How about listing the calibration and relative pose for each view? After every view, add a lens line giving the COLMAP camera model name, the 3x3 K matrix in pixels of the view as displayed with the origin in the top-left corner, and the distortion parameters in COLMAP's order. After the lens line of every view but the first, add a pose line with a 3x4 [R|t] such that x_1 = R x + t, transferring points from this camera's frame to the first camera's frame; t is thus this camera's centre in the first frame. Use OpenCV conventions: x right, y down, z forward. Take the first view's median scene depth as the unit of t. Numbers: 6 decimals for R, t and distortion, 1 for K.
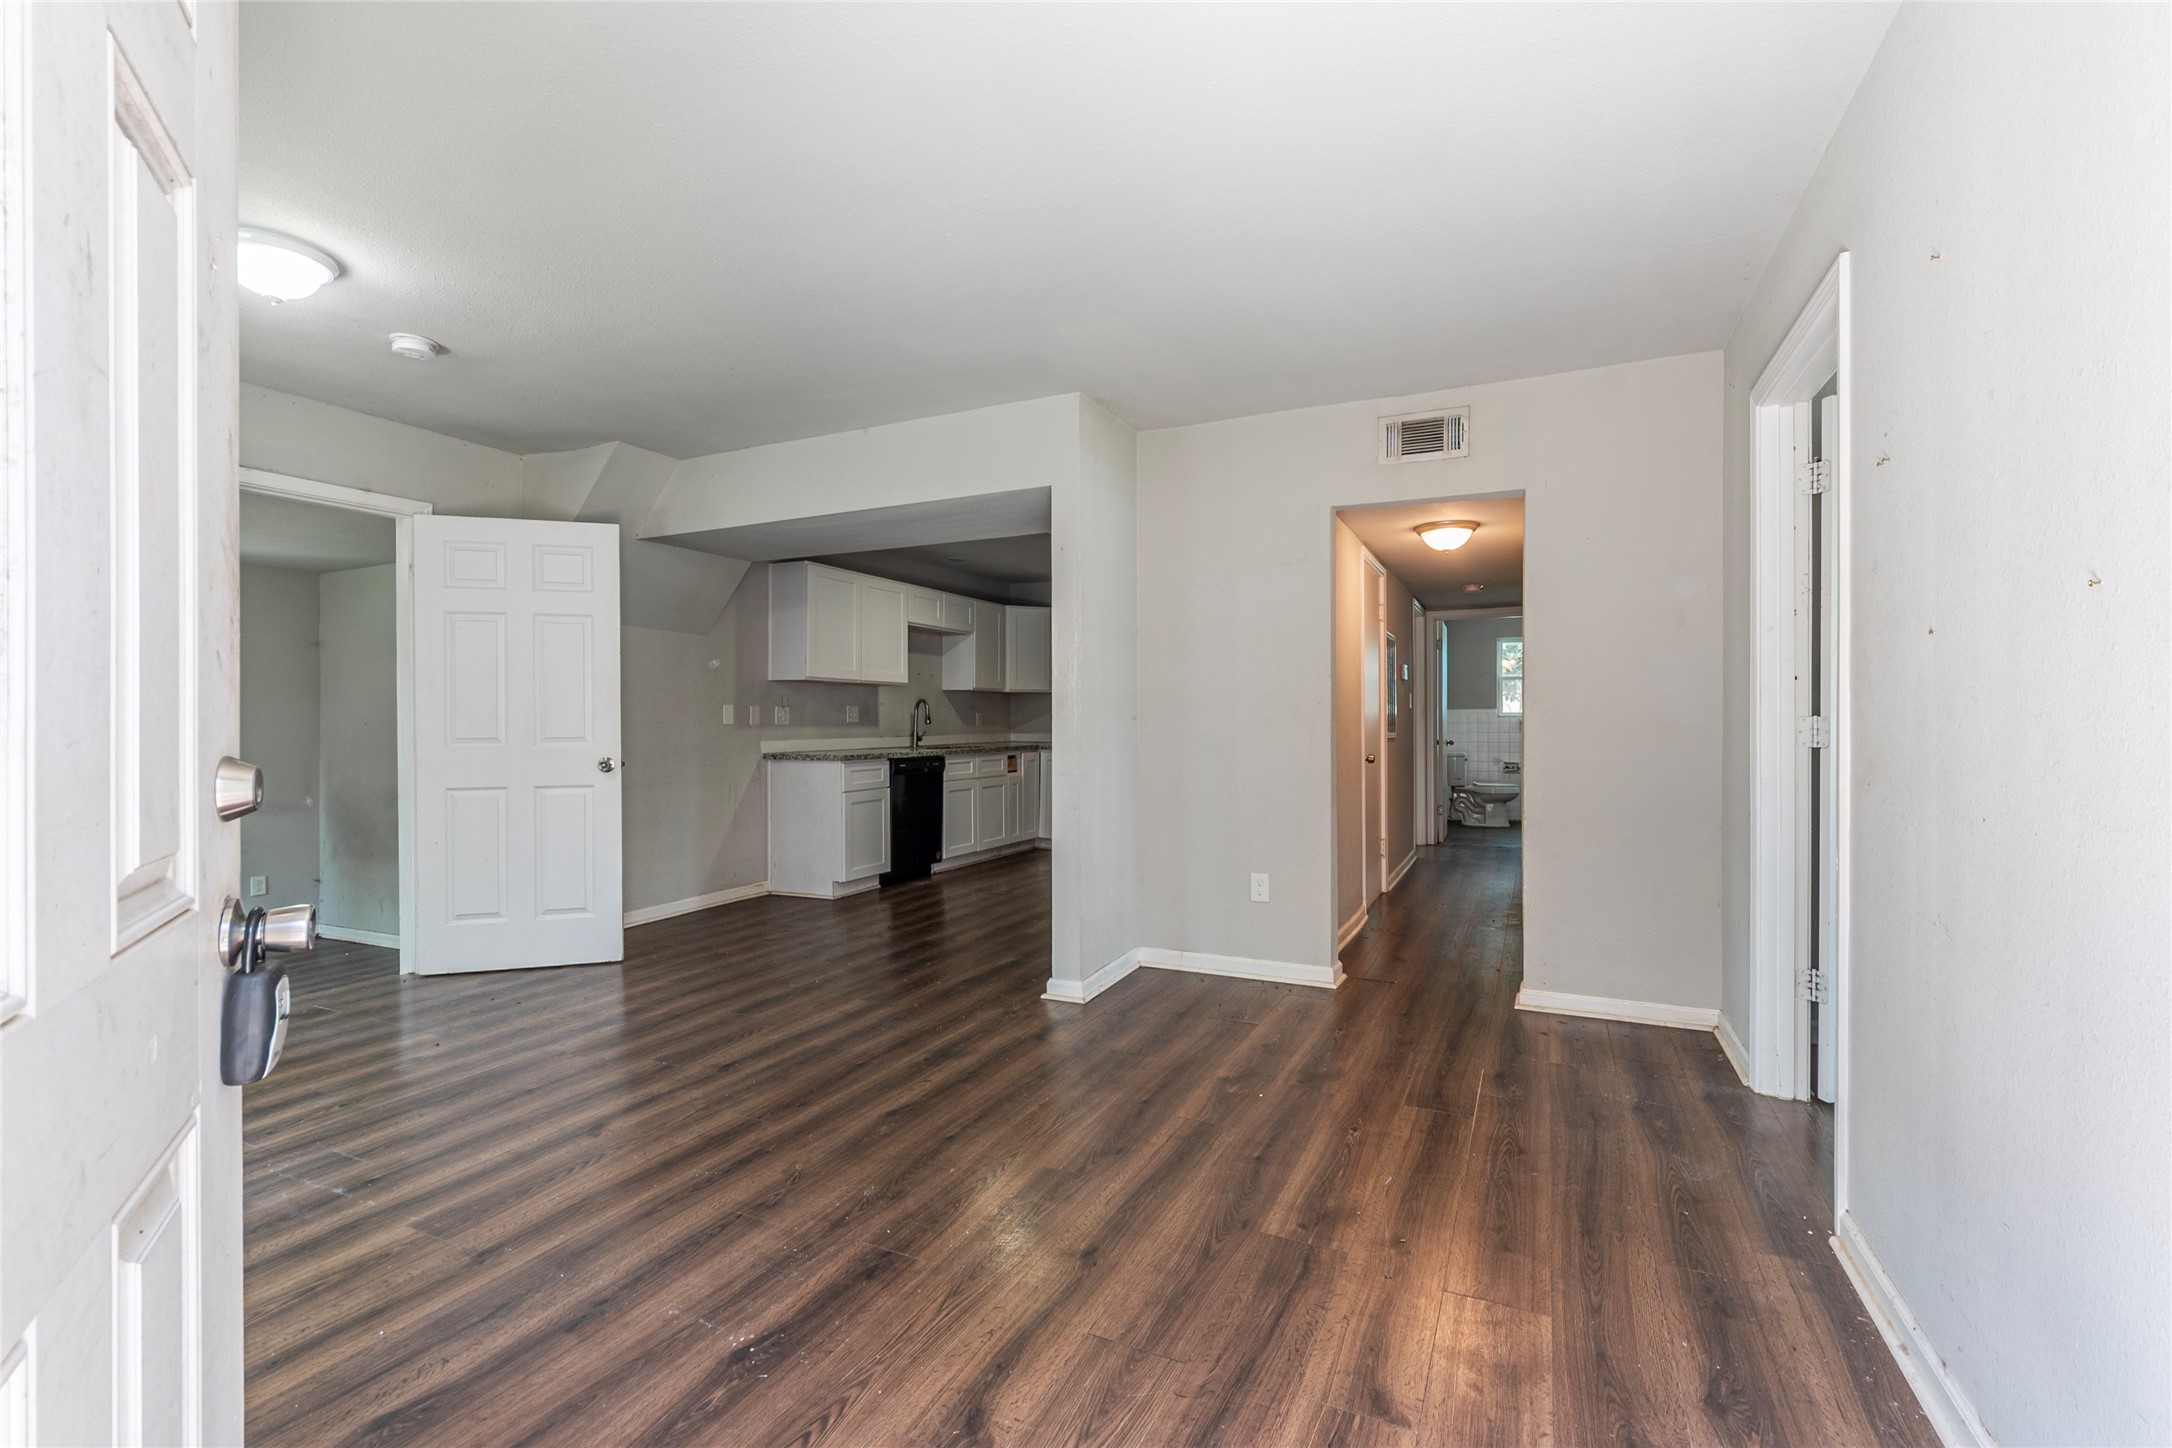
lens RADIAL K [[945.4, 0, 1086.0], [0, 945.4, 724.0], [0, 0, 1]] dist [0.020675, -0.018194]
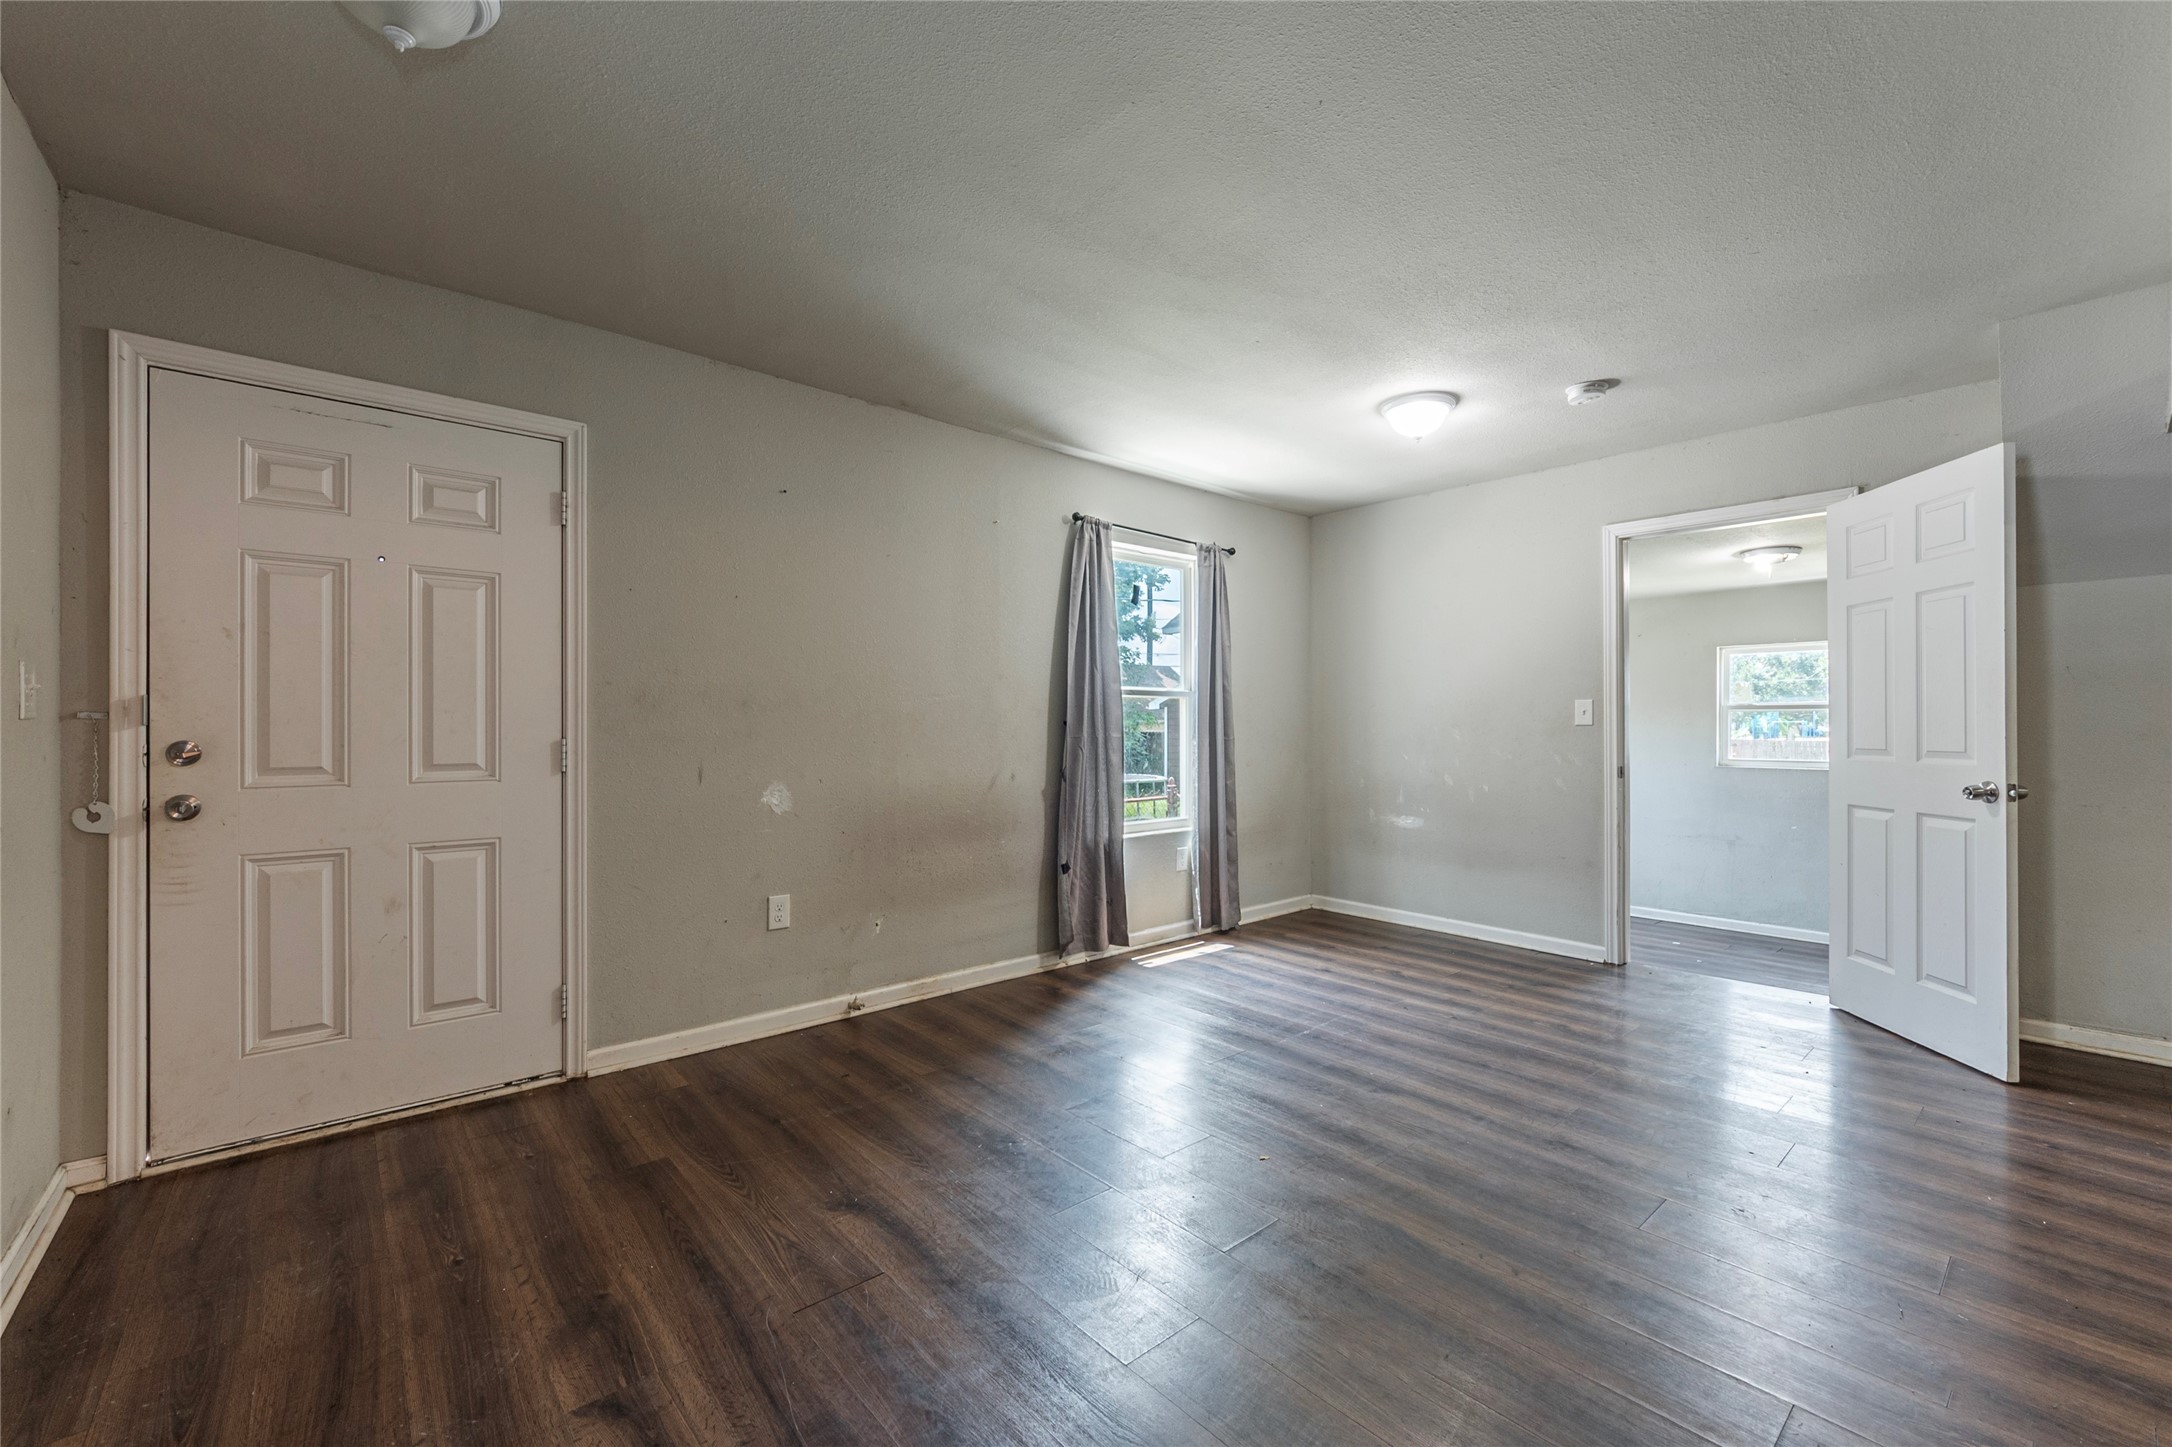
lens RADIAL K [[884.6, 0, 1131.9], [0, 884.6, 722.3], [0, 0, 1]] dist [-0.002196, -0.000492]
pose [[-0.371161, -0.001312, -0.928568, 0.628943], [-0.000995, 0.999999, -0.001015, -0.015117], [0.928568, 0.000548, -0.371162, 1.195054]]
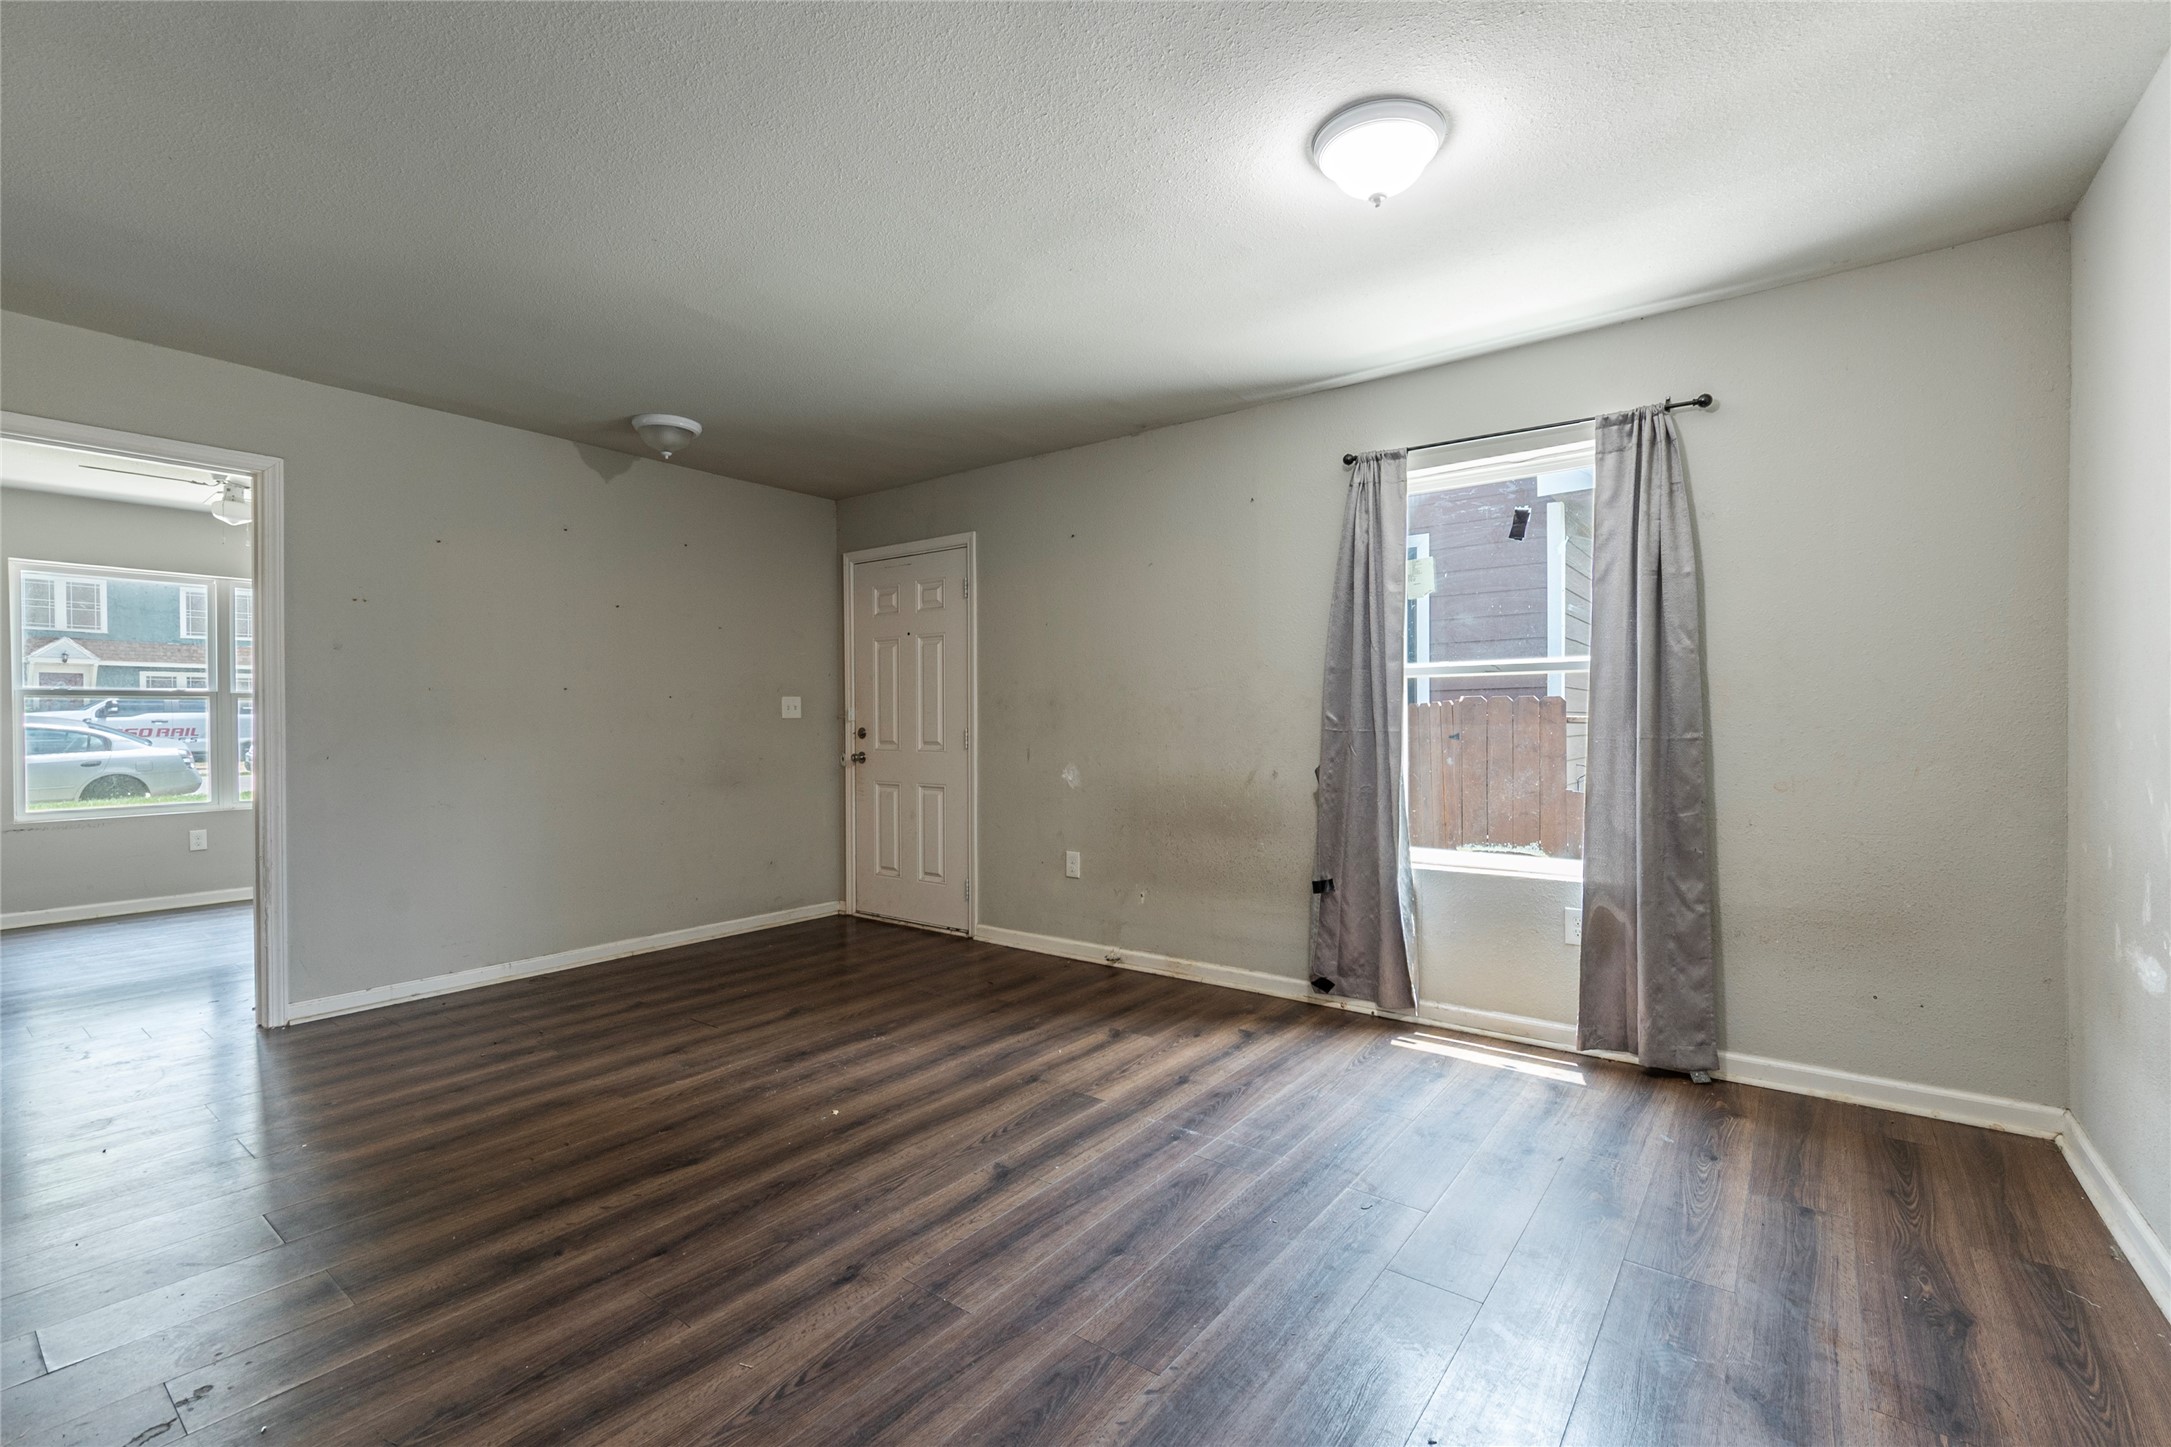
lens RADIAL K [[945.0, 0, 1085.5], [0, 945.0, 723.5], [0, 0, 1]] dist [0.020675, -0.018194]
pose [[-0.979004, 0.004915, 0.203782, -0.841362], [0.004887, 0.999988, -0.000641, -0.001089], [-0.203783, 0.000368, -0.979016, 2.013954]]
